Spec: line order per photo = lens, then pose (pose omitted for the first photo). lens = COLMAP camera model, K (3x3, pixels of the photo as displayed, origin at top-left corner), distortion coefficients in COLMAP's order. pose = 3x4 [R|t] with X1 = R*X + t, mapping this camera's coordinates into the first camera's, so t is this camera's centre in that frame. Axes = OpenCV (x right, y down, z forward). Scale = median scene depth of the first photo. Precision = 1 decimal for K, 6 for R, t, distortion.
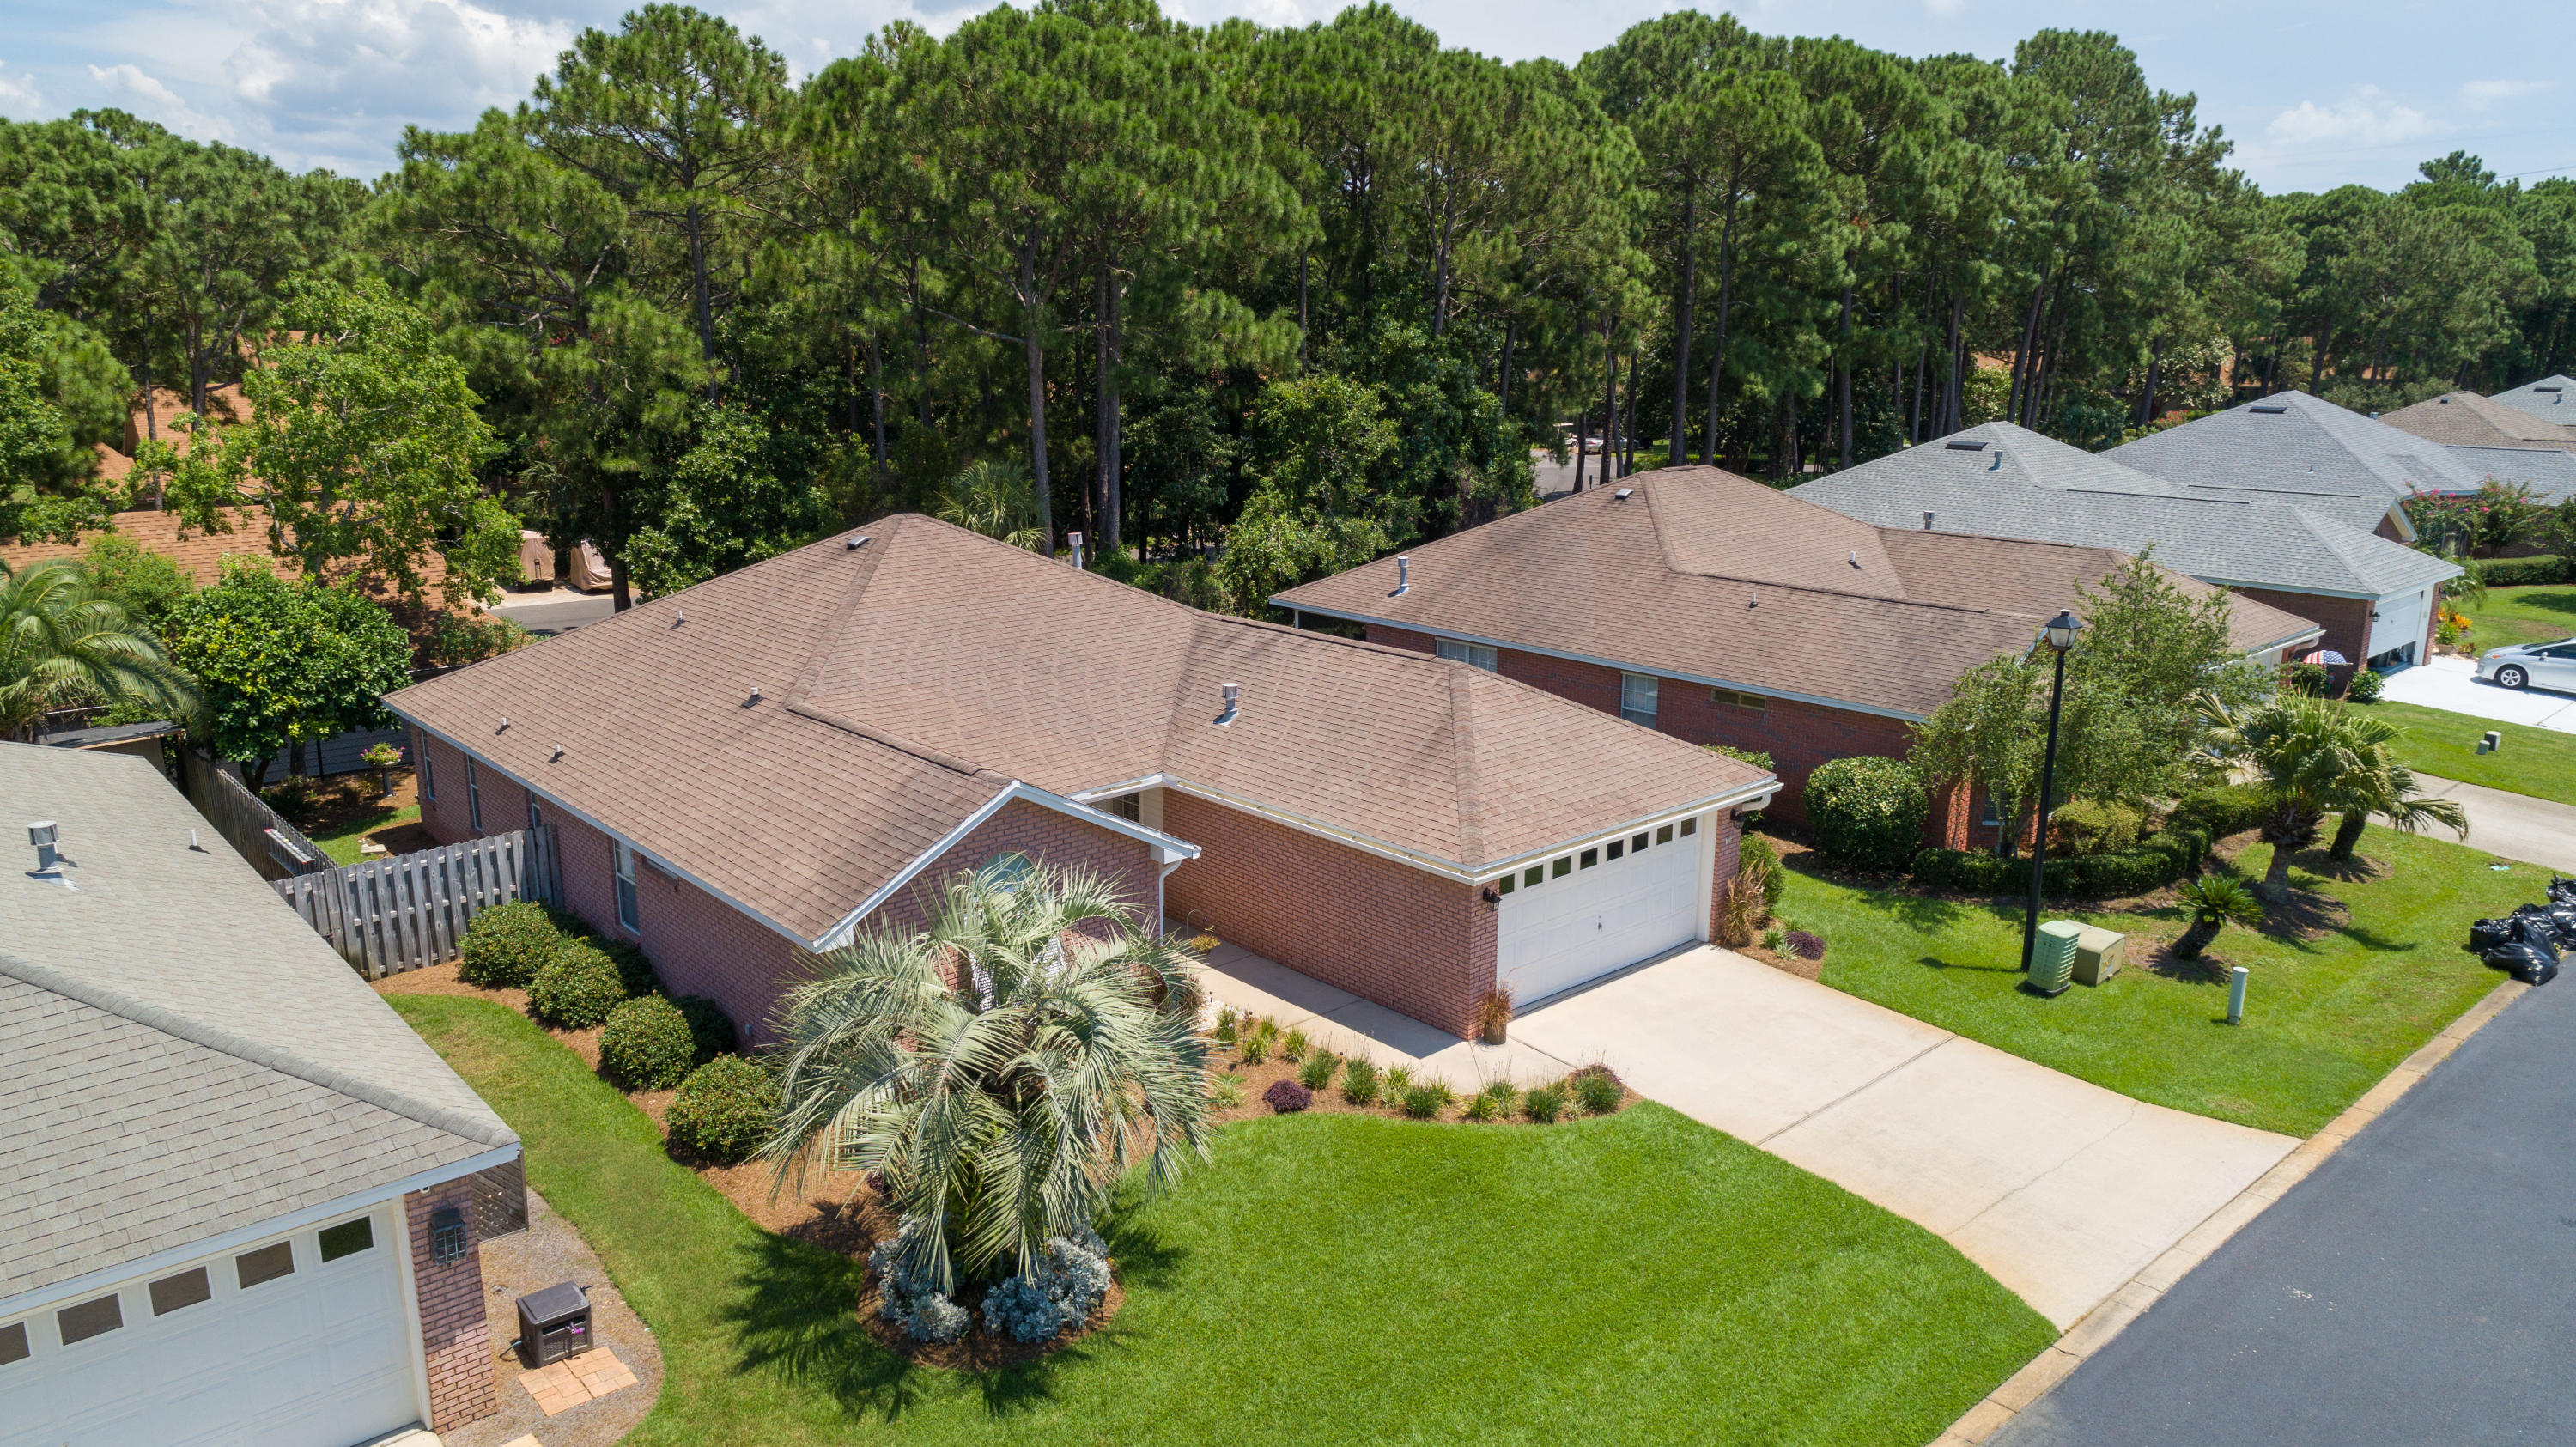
lens RADIAL K [[1648.4, 0, 1288.0], [0, 1648.4, 723.5], [0, 0, 1]] dist [-0.008145, -0.006532]
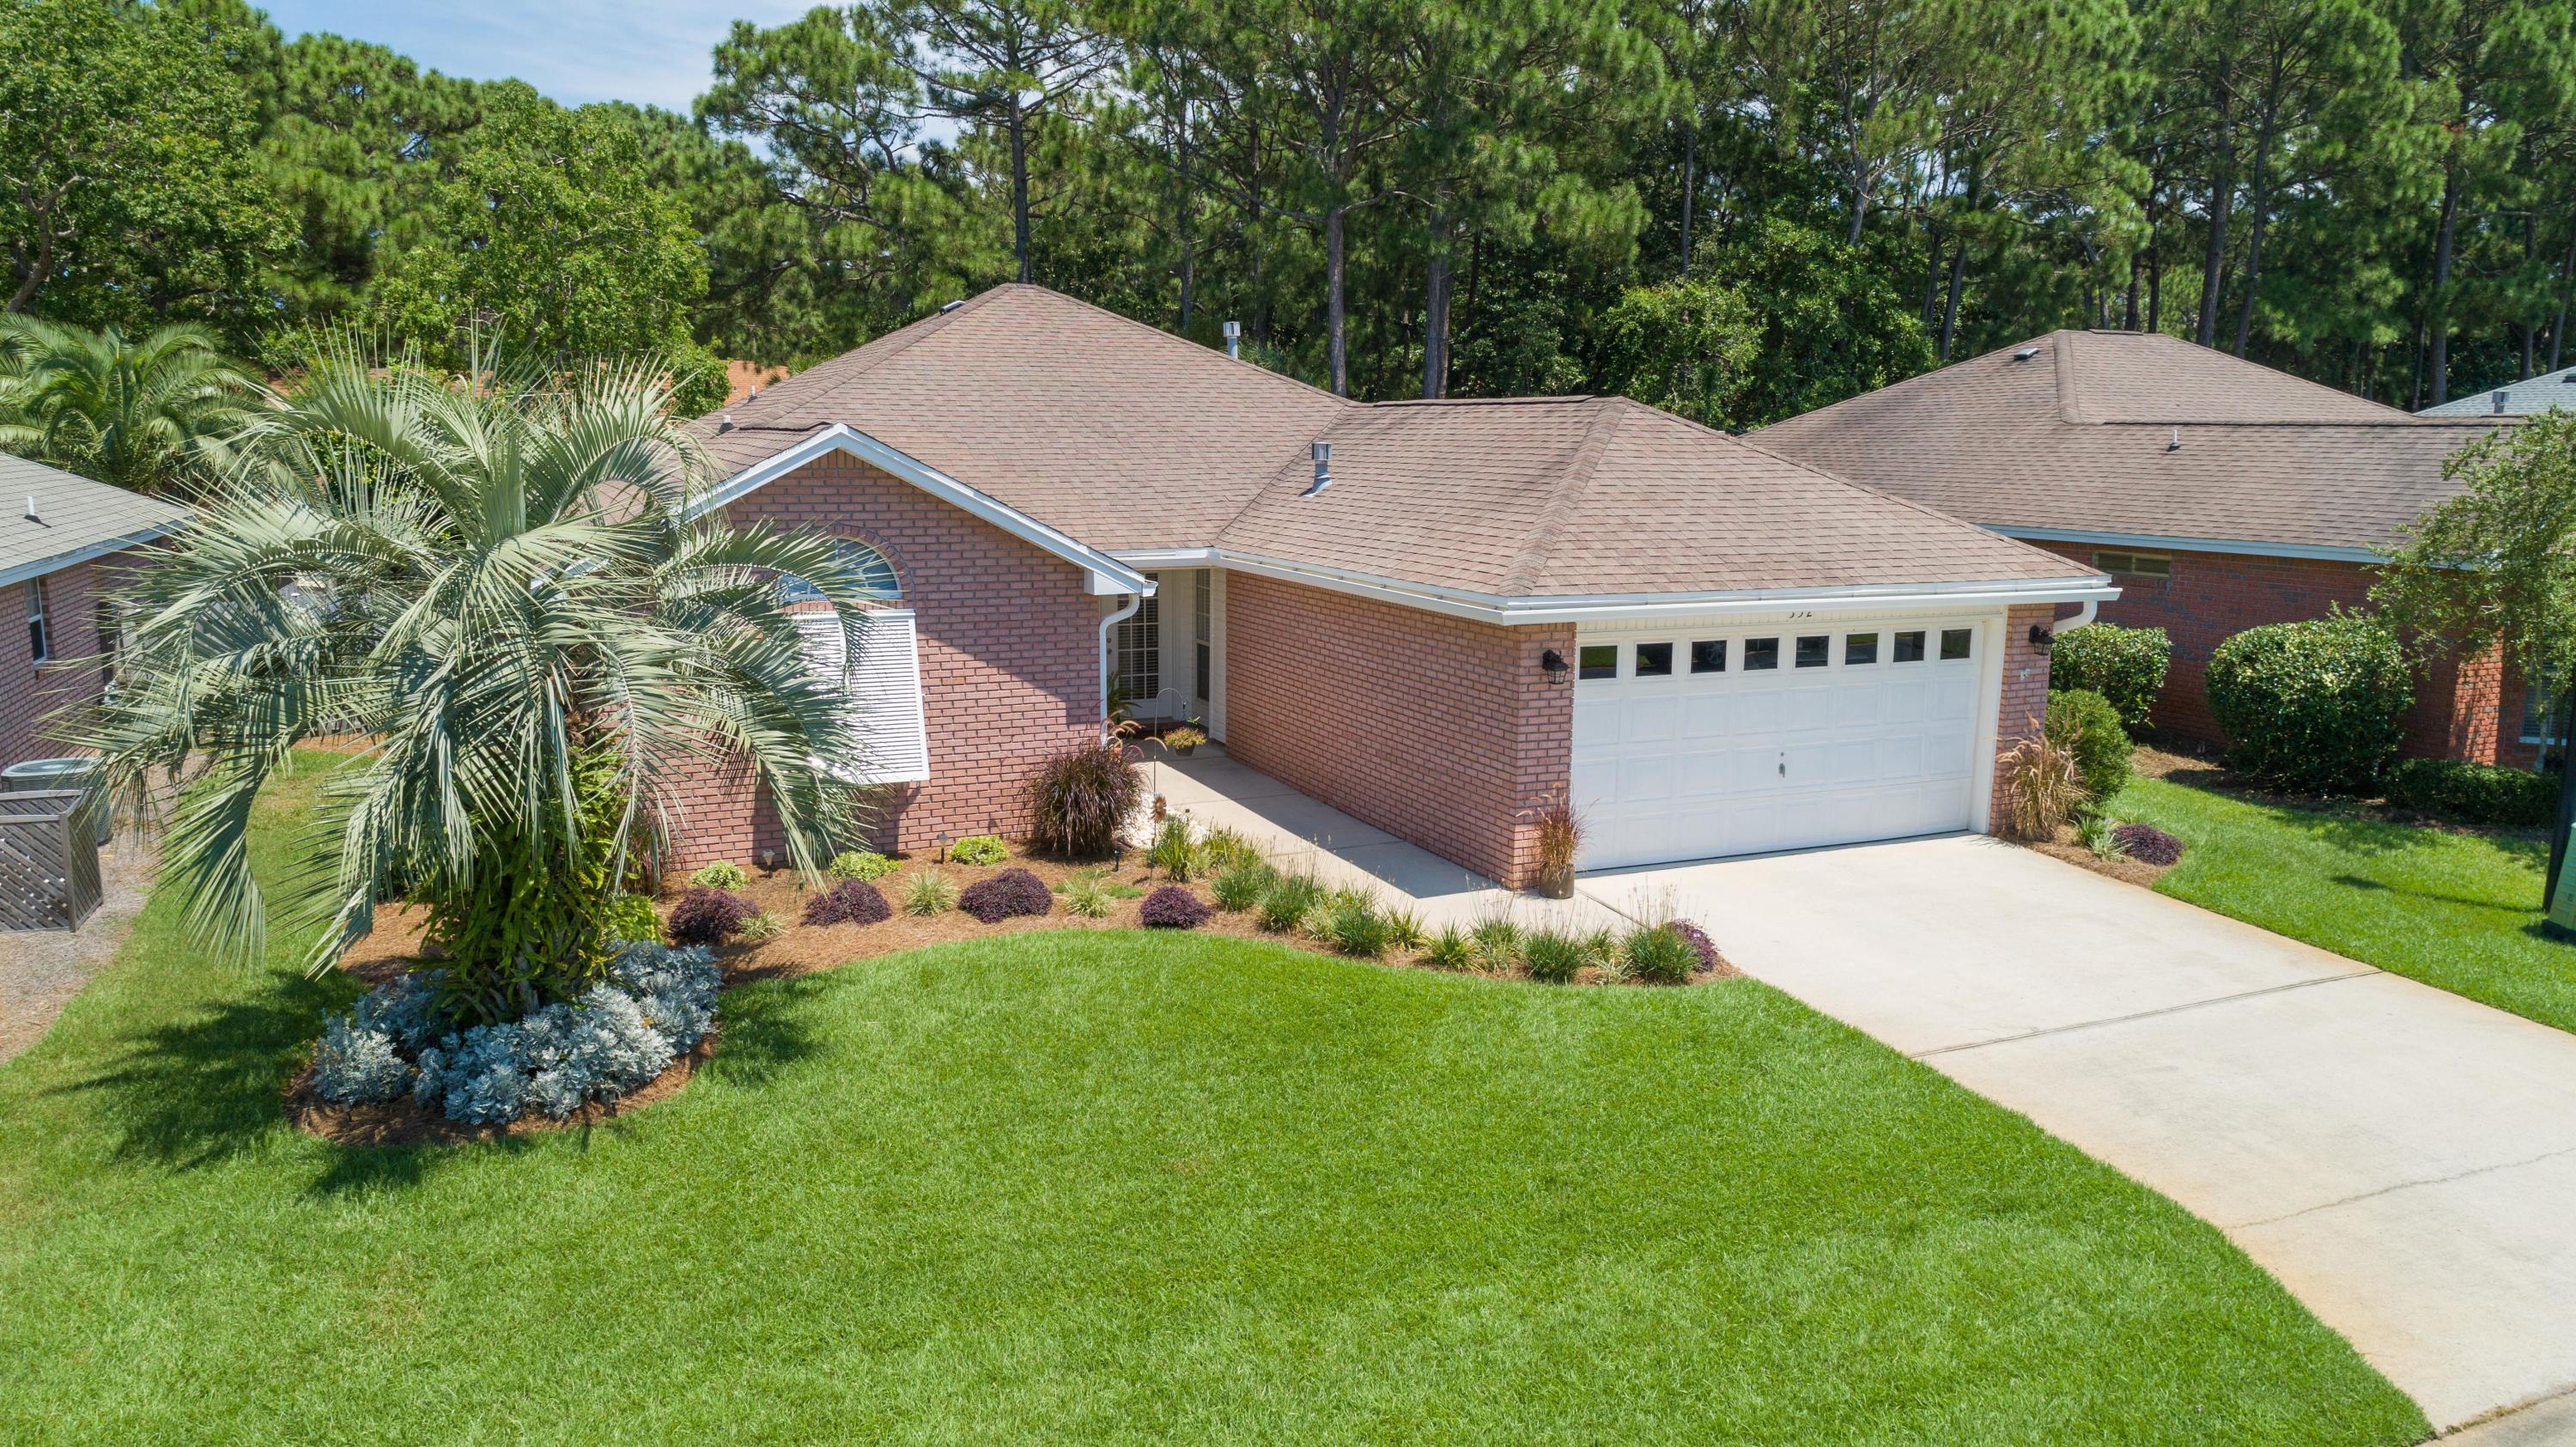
lens RADIAL K [[1648.4, 0, 1288.0], [0, 1648.4, 723.5], [0, 0, 1]] dist [-0.008145, -0.006532]
pose [[0.950966, 0.057822, -0.303841, 0.231888], [-0.076654, 0.995783, -0.050411, 0.176155], [0.299645, 0.071230, 0.951388, 0.367848]]
